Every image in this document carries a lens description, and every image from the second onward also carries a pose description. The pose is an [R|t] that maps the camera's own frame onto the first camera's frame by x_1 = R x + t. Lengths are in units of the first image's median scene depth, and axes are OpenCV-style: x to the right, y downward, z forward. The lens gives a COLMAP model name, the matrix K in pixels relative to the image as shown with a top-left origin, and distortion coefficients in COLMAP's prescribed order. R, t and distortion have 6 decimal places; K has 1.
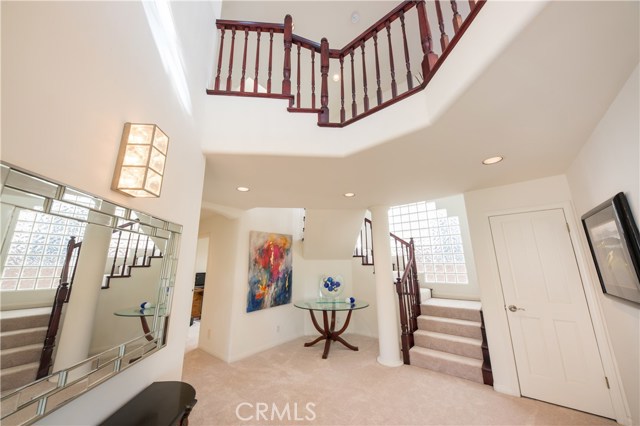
lens RADIAL K [[220.8, 0, 320.0], [0, 220.8, 213.0], [0, 0, 1]] dist [0.000026, 0.000001]
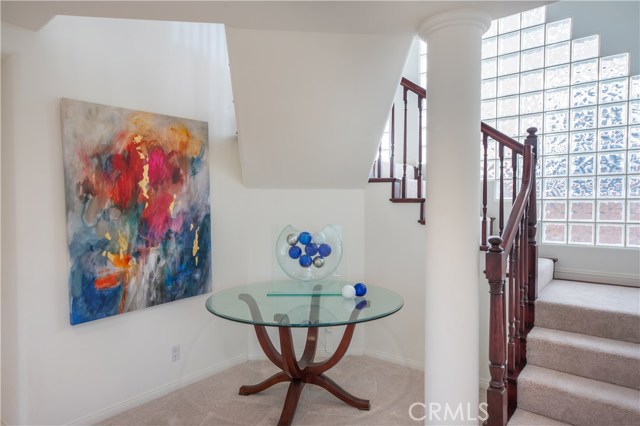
lens RADIAL K [[400.3, 0, 320.7], [0, 400.3, 214.5], [0, 0, 1]] dist [0.003015, 0.000460]
pose [[0.999933, 0.006016, 0.009914, 0.066865], [-0.008360, 0.966455, 0.256701, 0.085663], [-0.008037, -0.256766, 0.966440, 0.347230]]
